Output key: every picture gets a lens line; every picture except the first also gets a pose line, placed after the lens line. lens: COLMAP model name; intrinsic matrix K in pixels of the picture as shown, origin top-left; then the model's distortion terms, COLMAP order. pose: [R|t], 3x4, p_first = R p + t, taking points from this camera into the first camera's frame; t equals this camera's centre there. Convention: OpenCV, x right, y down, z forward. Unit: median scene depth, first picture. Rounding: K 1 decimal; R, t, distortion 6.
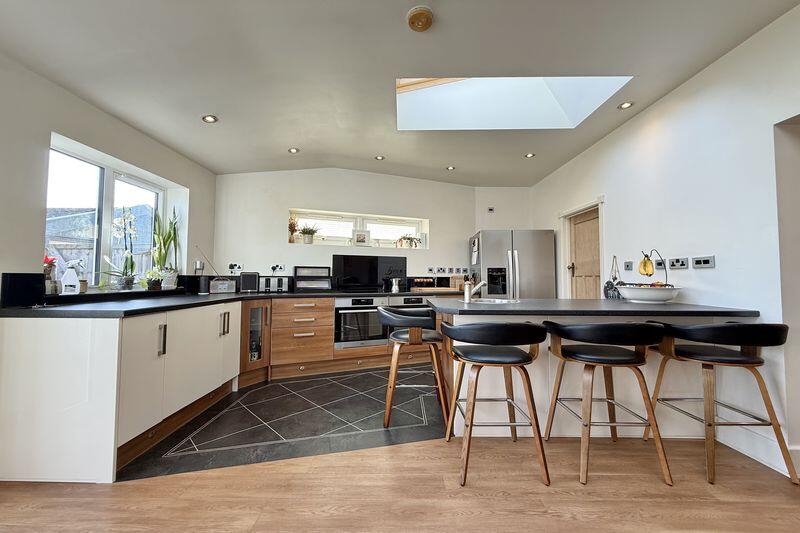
lens RADIAL K [[317.5, 0, 398.4], [0, 317.5, 262.1], [0, 0, 1]] dist [0.003741, -0.000400]
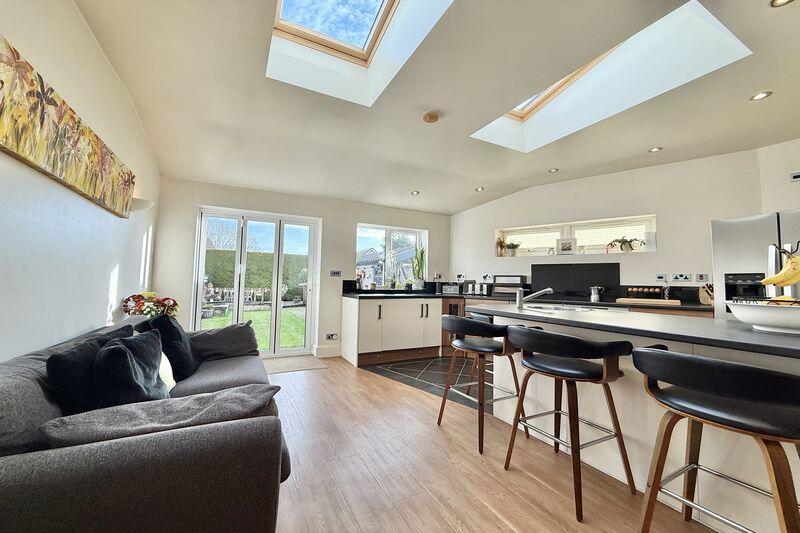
lens RADIAL K [[317.5, 0, 403.0], [0, 317.5, 260.8], [0, 0, 1]] dist [0.003741, -0.000400]
pose [[0.479999, -0.054596, -0.875569, 0.619721], [0.026399, 0.998509, -0.047790, 0.005606], [0.876872, -0.000175, 0.480724, 0.065365]]
